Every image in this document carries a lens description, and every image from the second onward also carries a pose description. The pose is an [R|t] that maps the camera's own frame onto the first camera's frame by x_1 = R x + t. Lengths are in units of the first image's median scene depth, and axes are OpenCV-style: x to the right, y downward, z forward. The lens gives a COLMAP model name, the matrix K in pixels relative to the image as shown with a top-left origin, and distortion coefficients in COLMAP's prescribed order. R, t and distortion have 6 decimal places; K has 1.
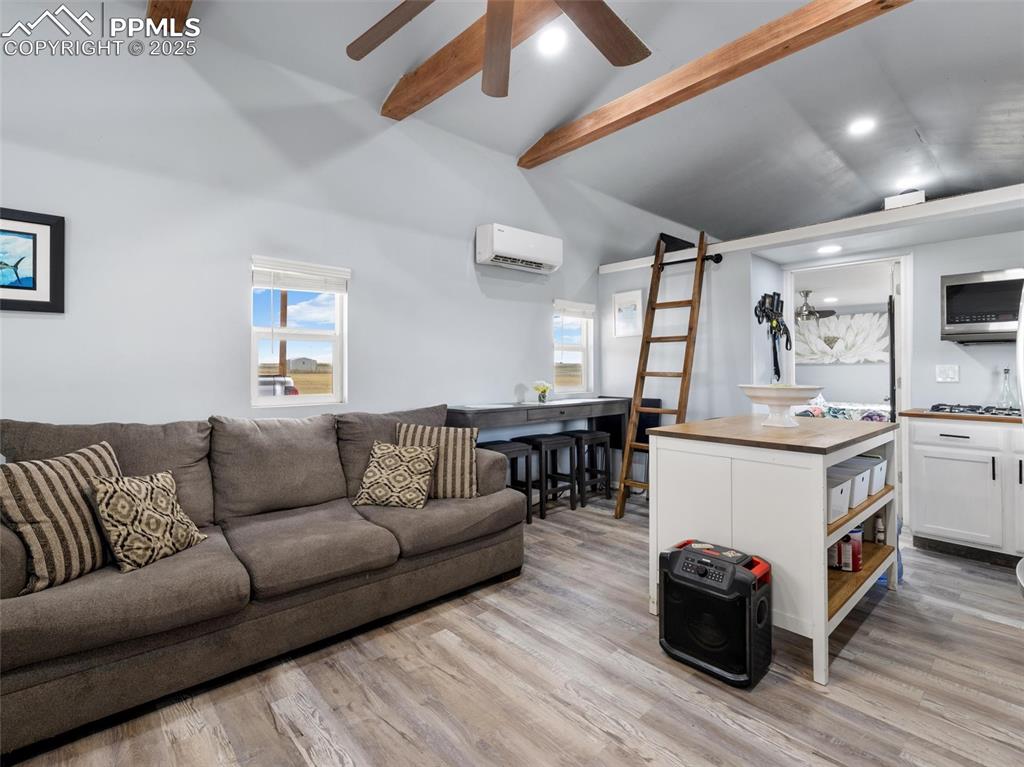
lens RADIAL K [[491.9, 0, 504.4], [0, 491.9, 364.2], [0, 0, 1]] dist [0.002416, 0.000399]
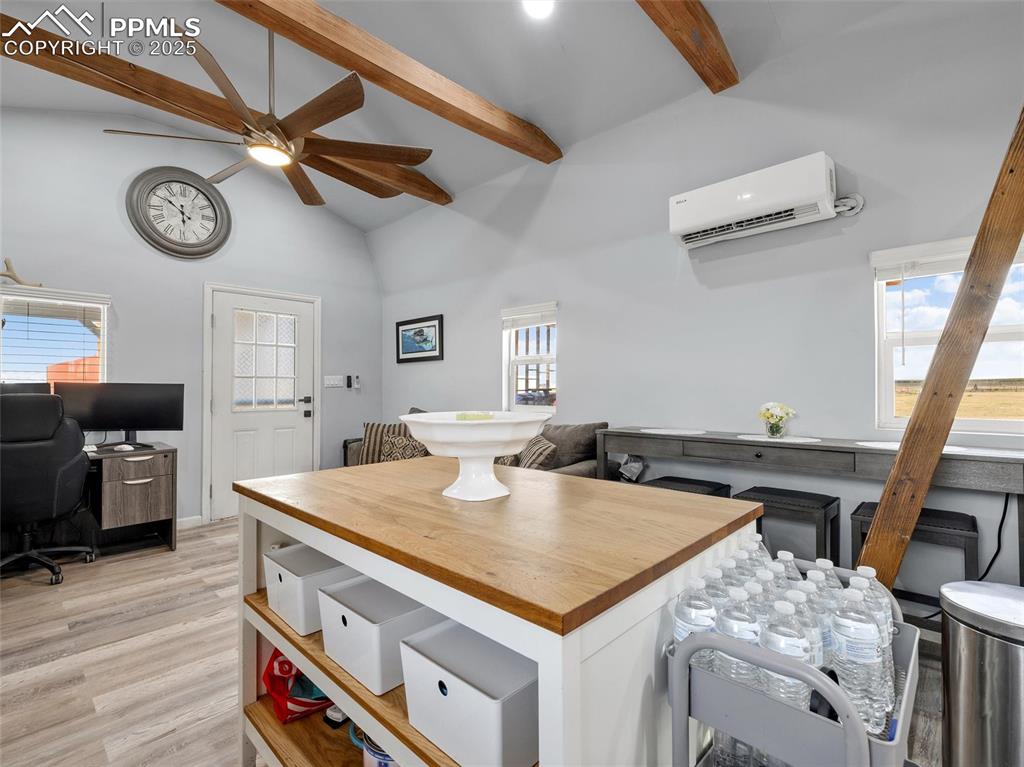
lens RADIAL K [[494.4, 0, 512.0], [0, 494.4, 383.5], [0, 0, 1]] dist [0.000873, -0.000118]
pose [[0.079652, -0.011487, -0.996757, 1.235053], [0.013532, 0.999854, -0.010441, 0.021536], [0.996731, -0.012656, 0.079796, 1.147258]]
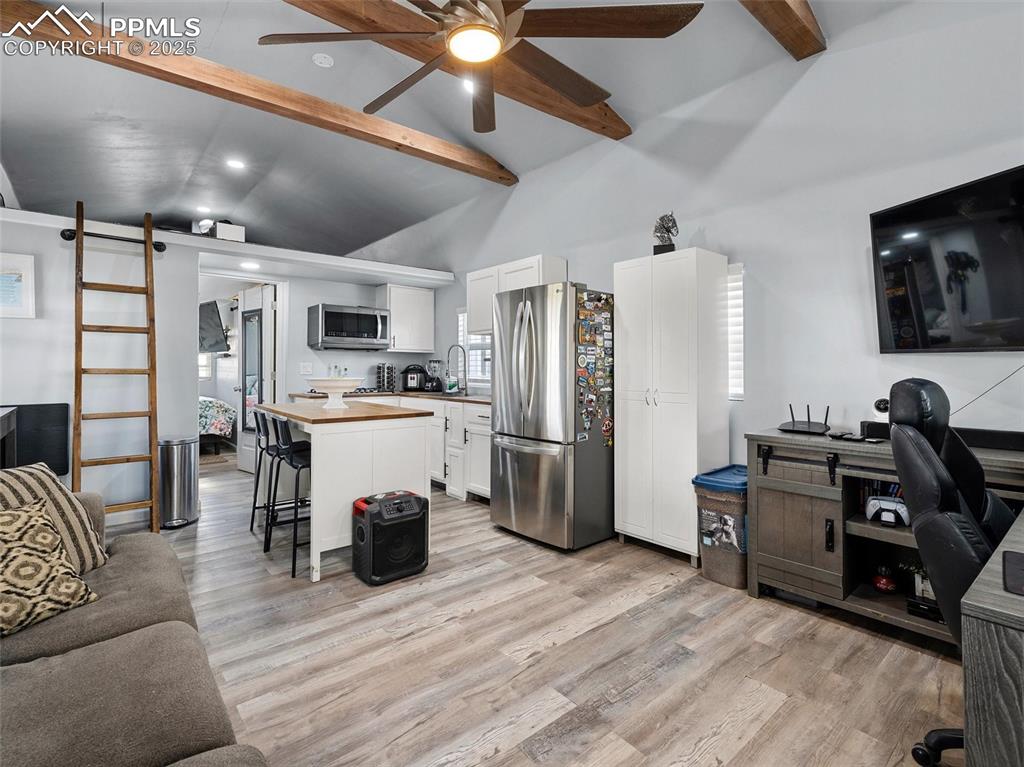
lens RADIAL K [[491.9, 0, 504.4], [0, 491.9, 364.2], [0, 0, 1]] dist [0.002416, 0.000399]
pose [[0.038756, 0.005566, 0.999233, -0.873695], [-0.012237, 0.999912, -0.005095, 0.008101], [-0.999174, -0.012030, 0.038821, 0.566998]]
